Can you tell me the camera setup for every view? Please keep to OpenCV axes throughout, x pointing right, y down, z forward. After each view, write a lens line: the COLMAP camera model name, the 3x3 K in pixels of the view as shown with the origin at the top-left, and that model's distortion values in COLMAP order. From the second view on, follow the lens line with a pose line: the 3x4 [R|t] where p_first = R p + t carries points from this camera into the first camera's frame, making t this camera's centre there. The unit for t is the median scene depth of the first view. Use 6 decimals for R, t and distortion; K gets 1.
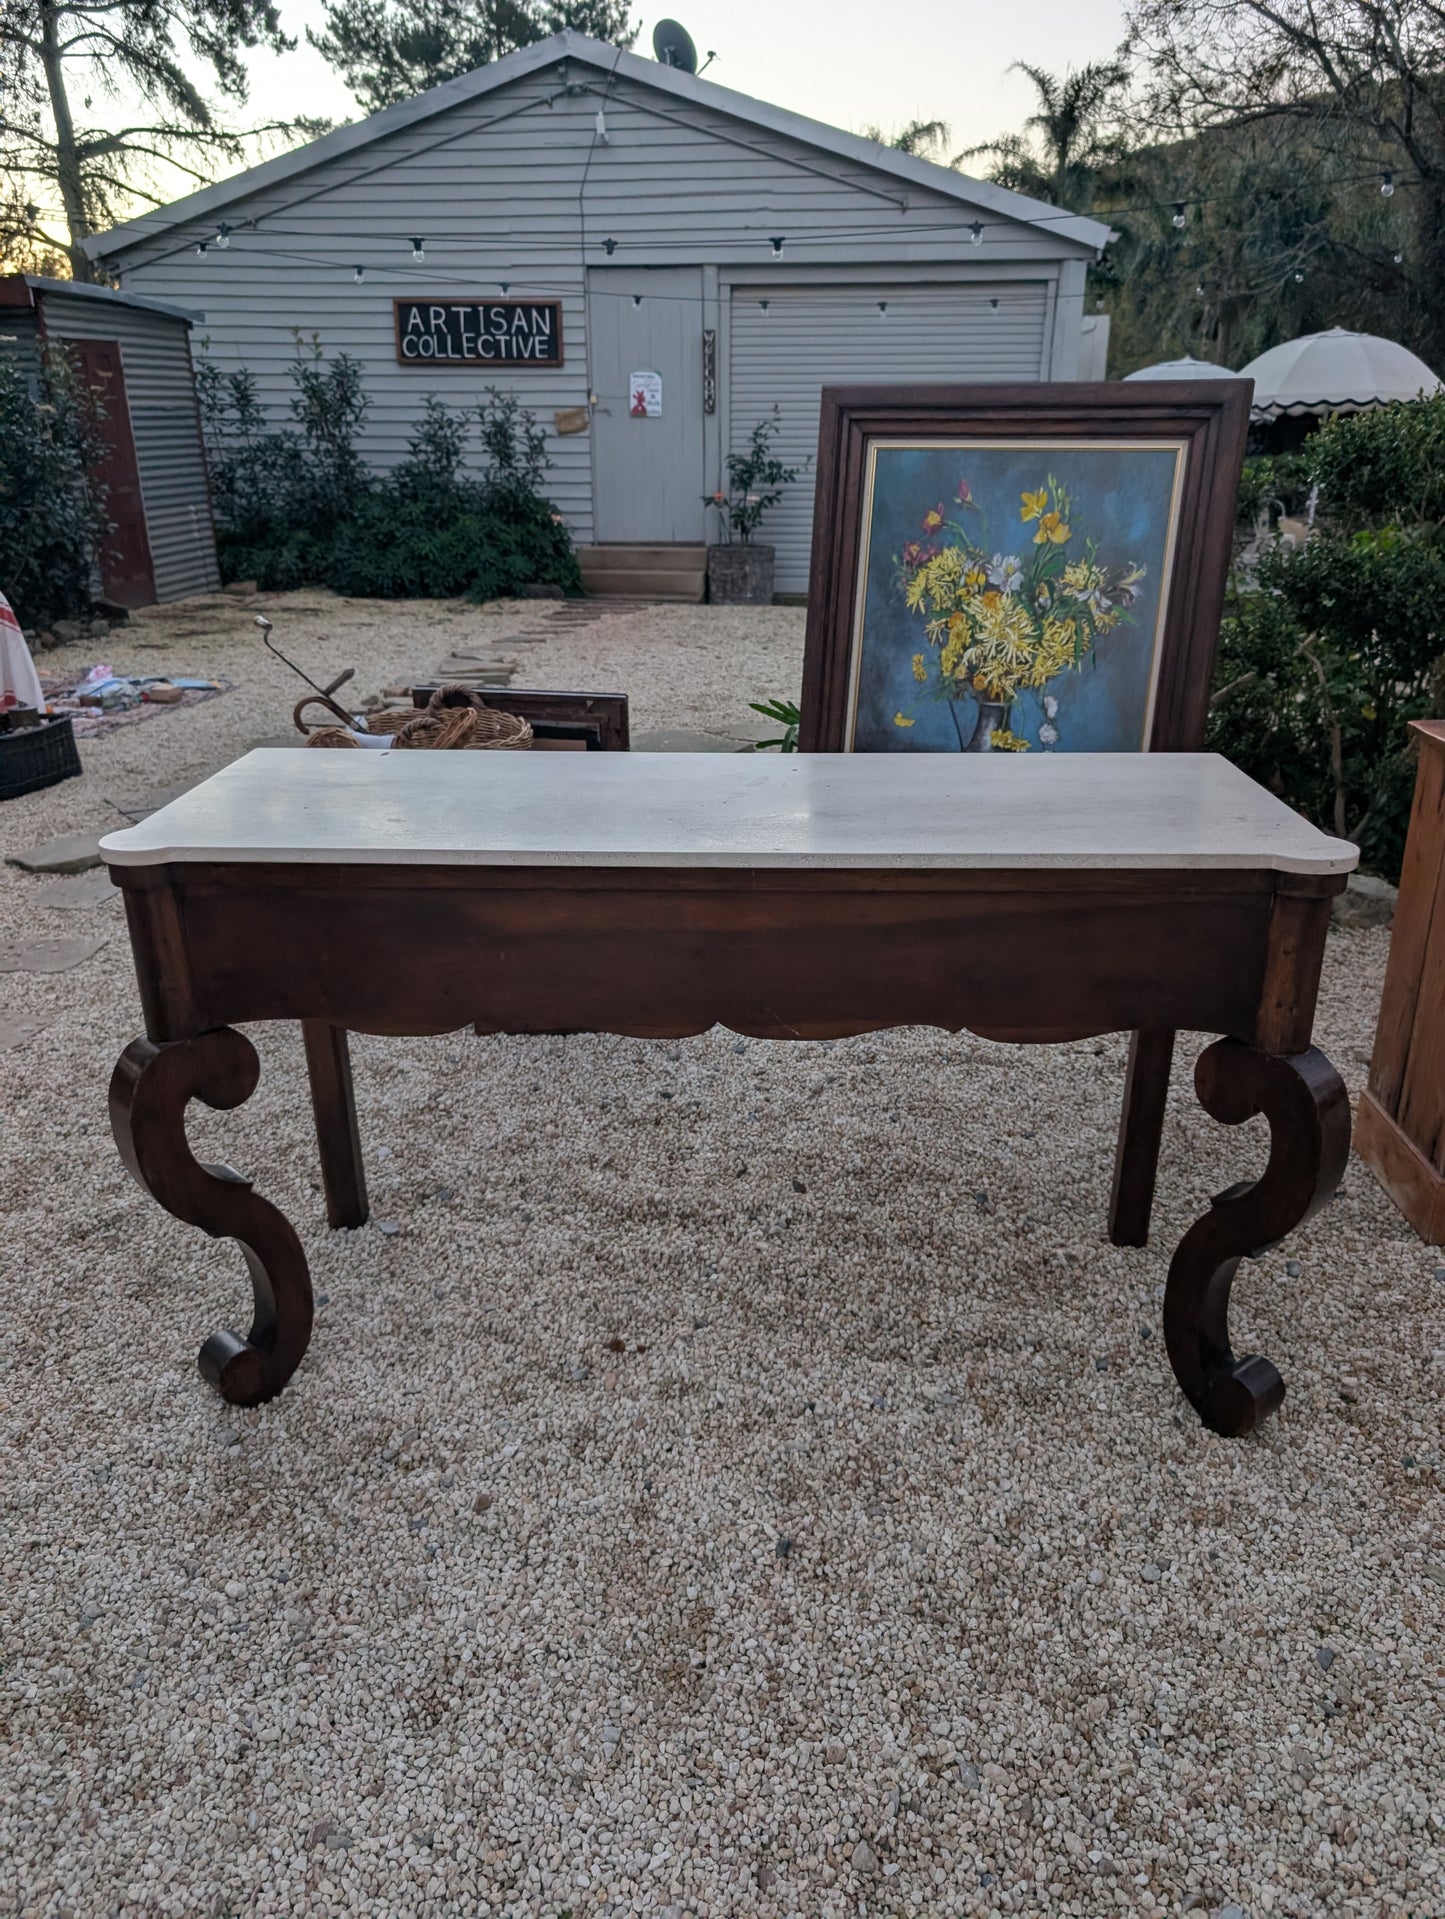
lens RADIAL K [[1371.9, 0, 716.4], [0, 1371.9, 981.9], [0, 0, 1]] dist [0.007178, -0.000599]
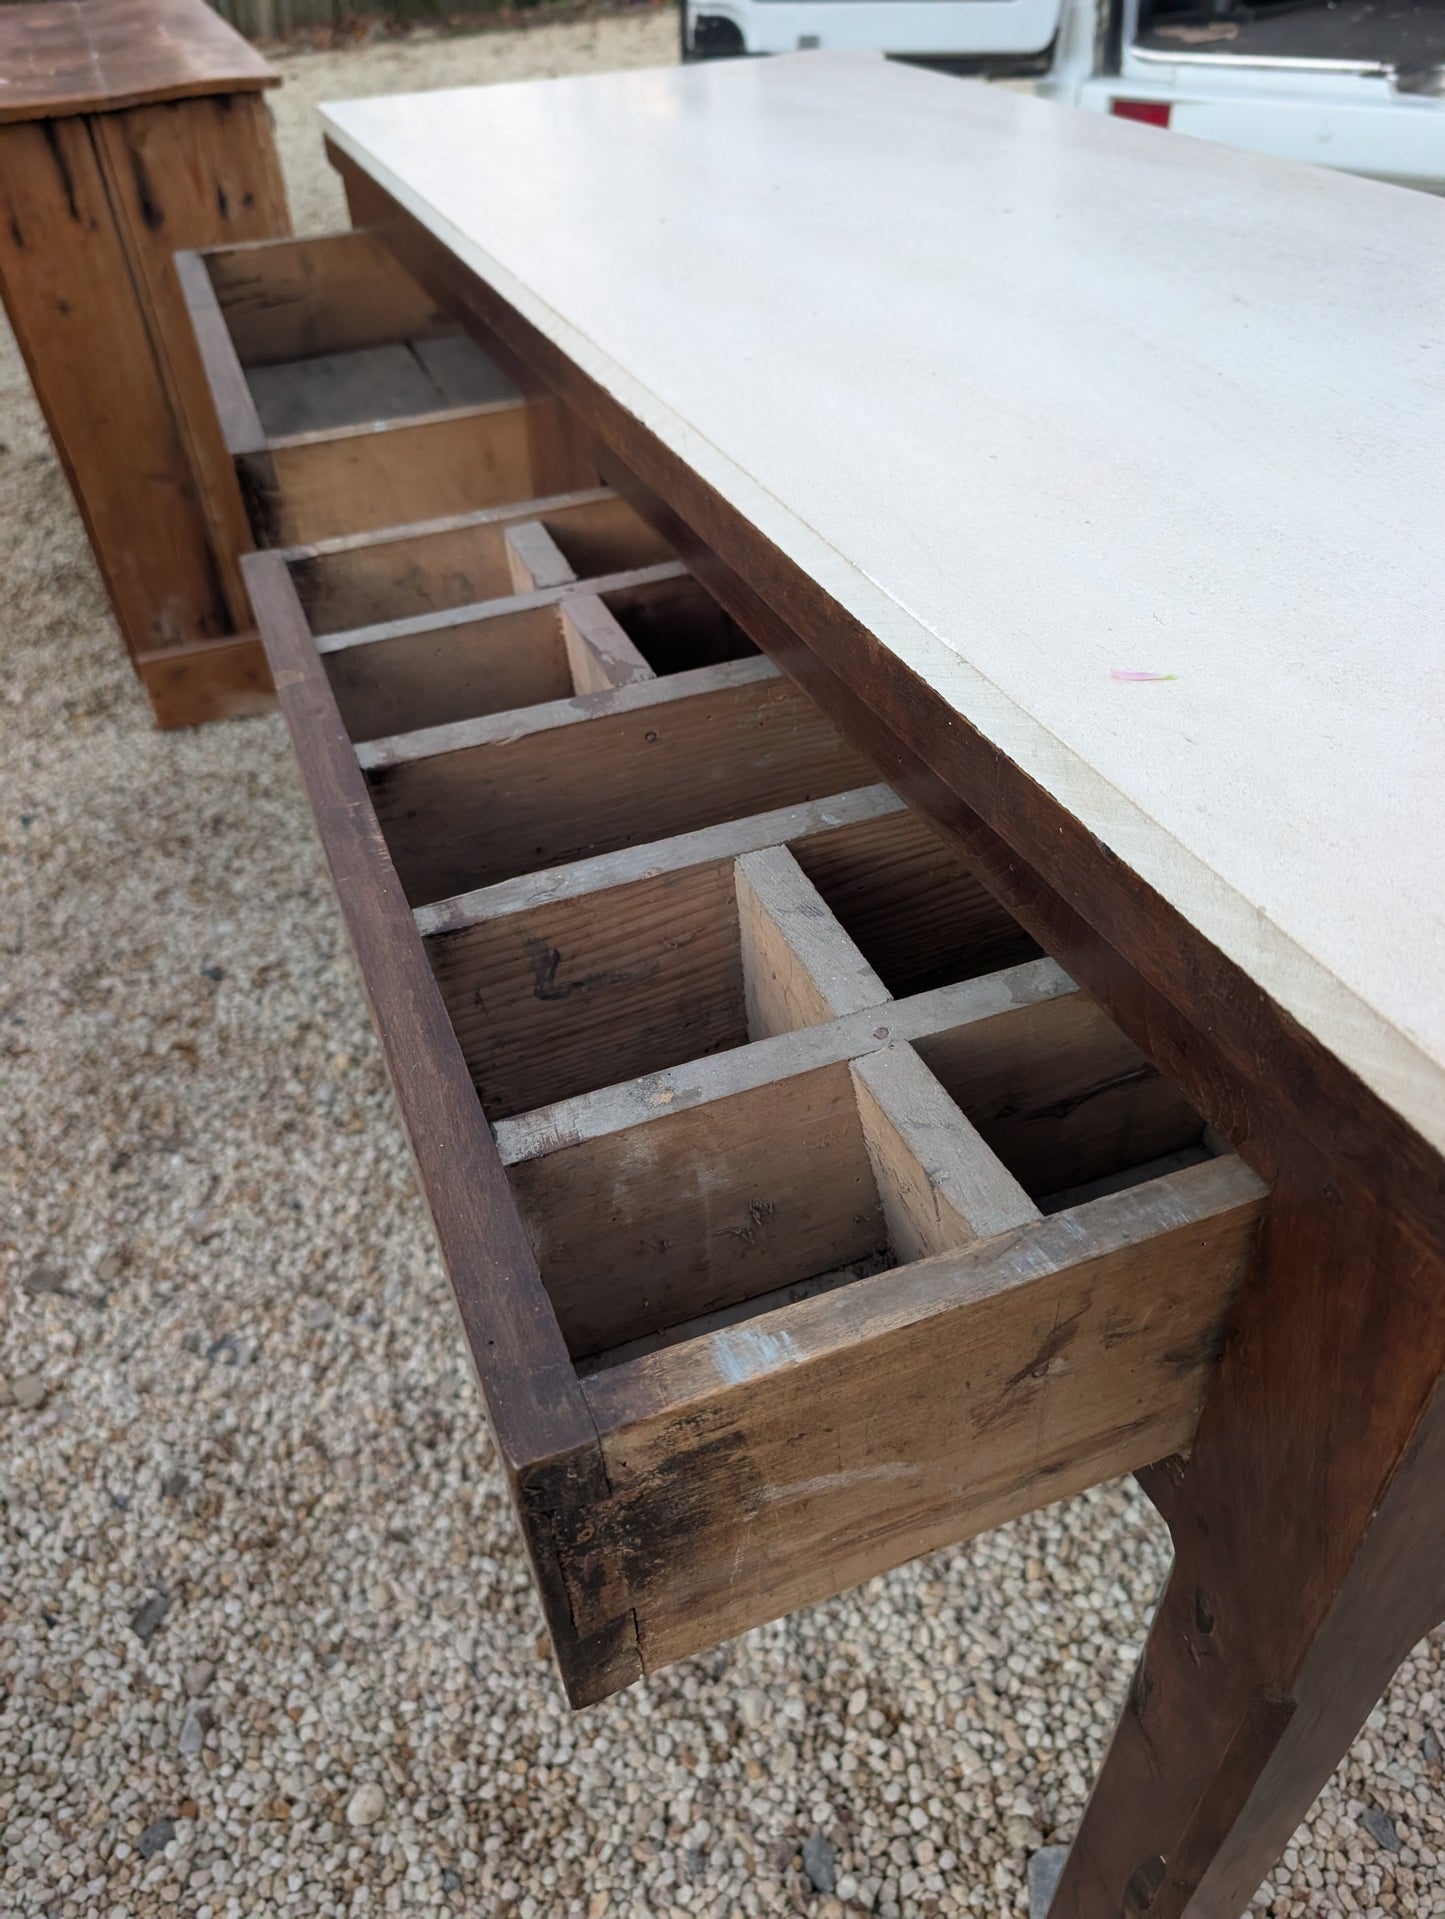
lens RADIAL K [[1409.4, 0, 704.4], [0, 1409.4, 932.0], [0, 0, 1]] dist [0.010111, -0.004828]
pose [[-0.406577, -0.551876, 0.728099, -0.277514], [0.377211, 0.624443, 0.683946, -0.221481], [-0.832110, 0.552724, -0.045711, 0.791146]]
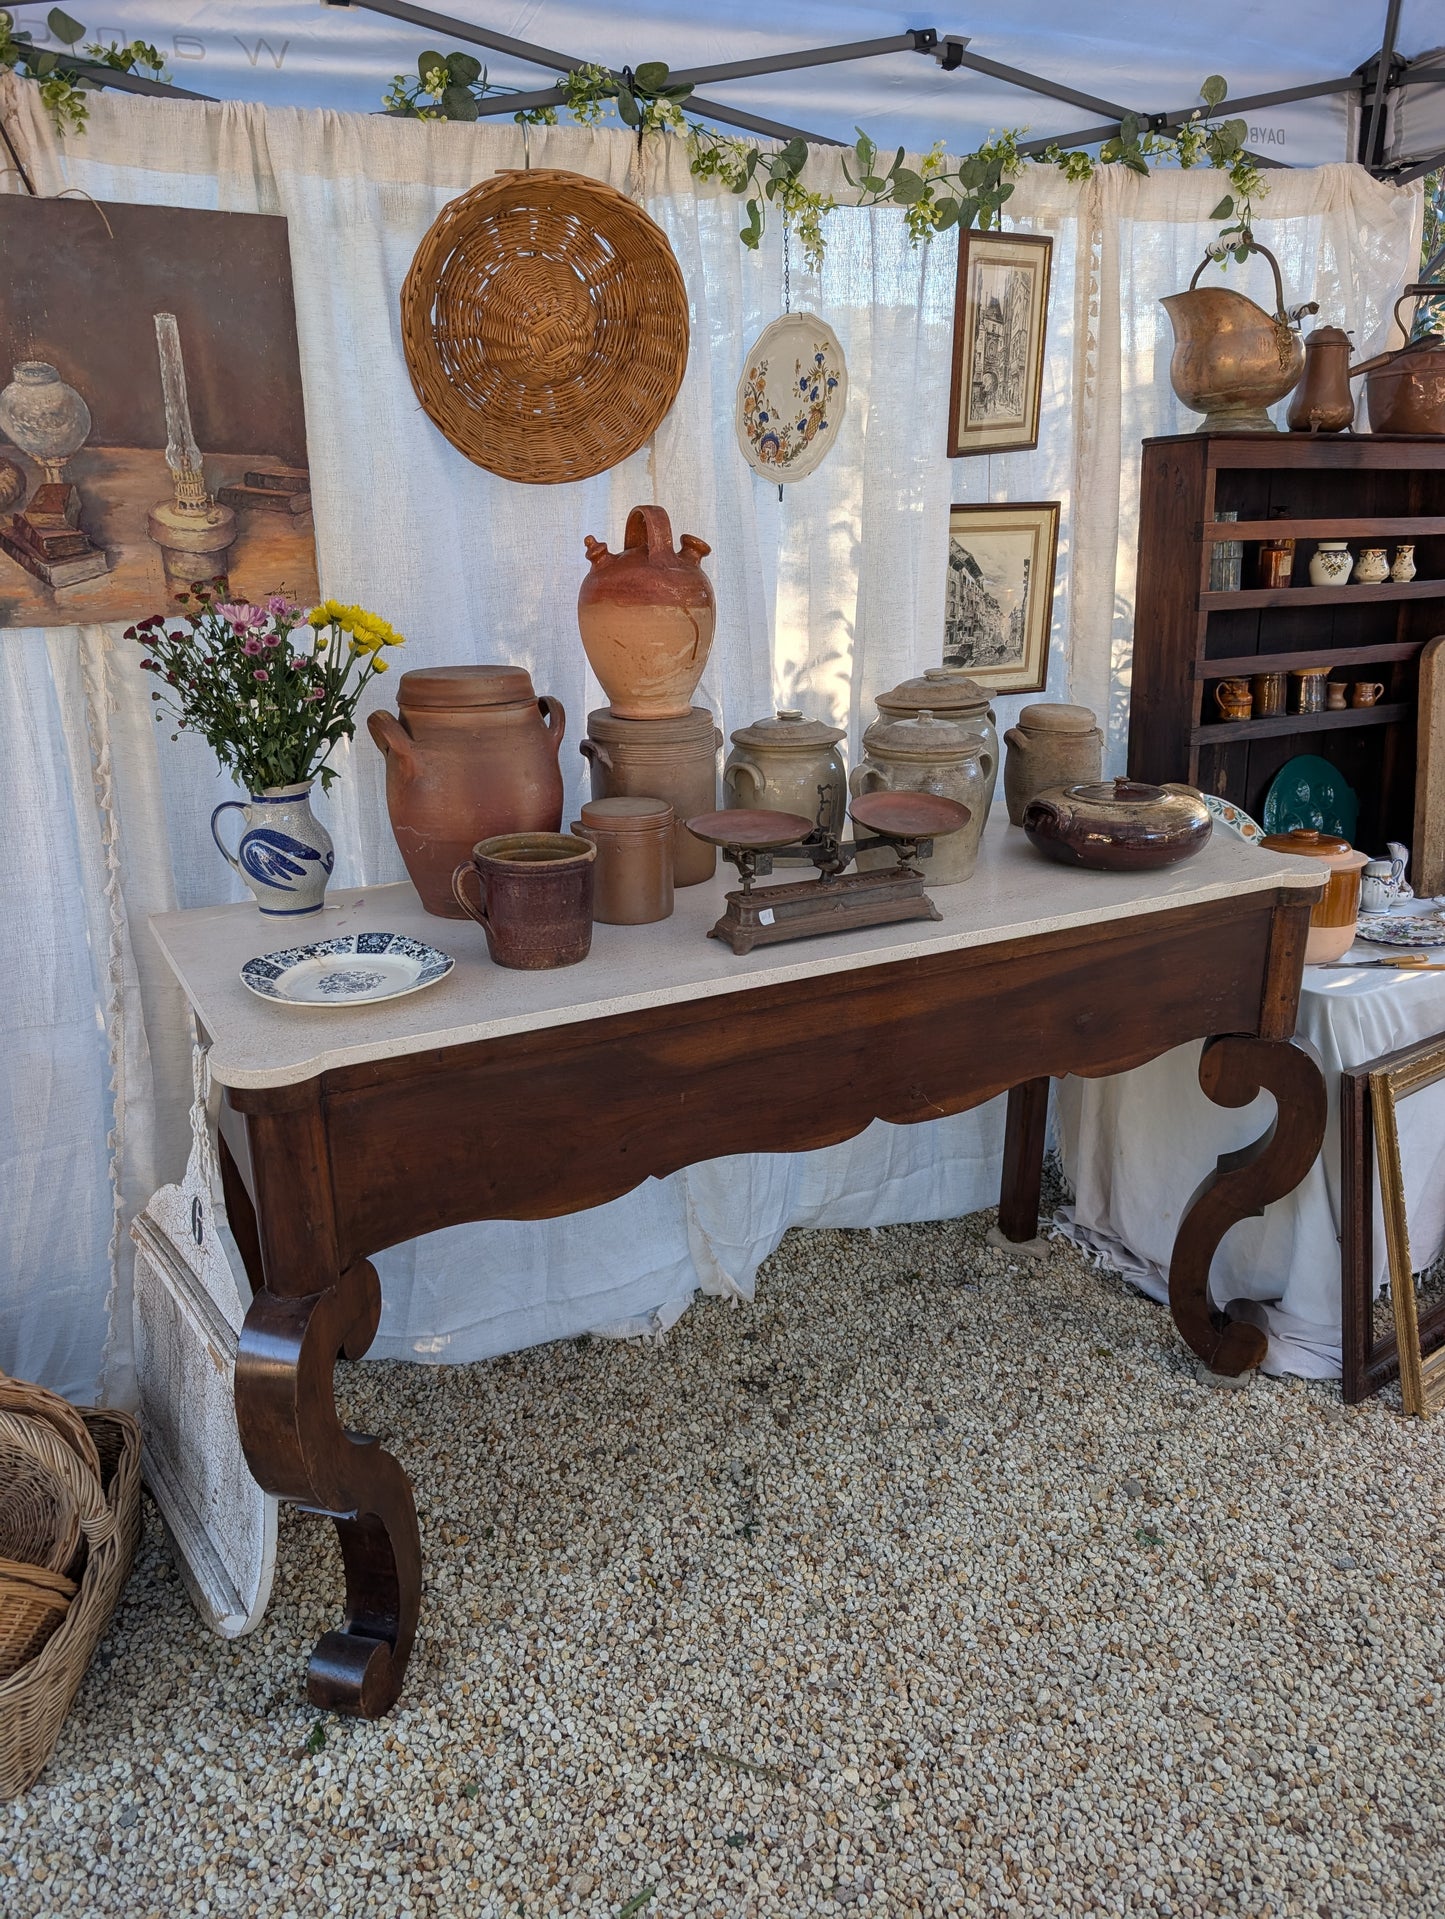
lens RADIAL K [[1371.9, 0, 716.4], [0, 1371.9, 981.9], [0, 0, 1]] dist [0.007178, -0.000599]
pose [[0.864286, -0.168714, 0.473862, -0.321558], [0.185582, 0.982563, 0.011344, -0.057699], [-0.467513, 0.078136, 0.880526, 0.122984]]
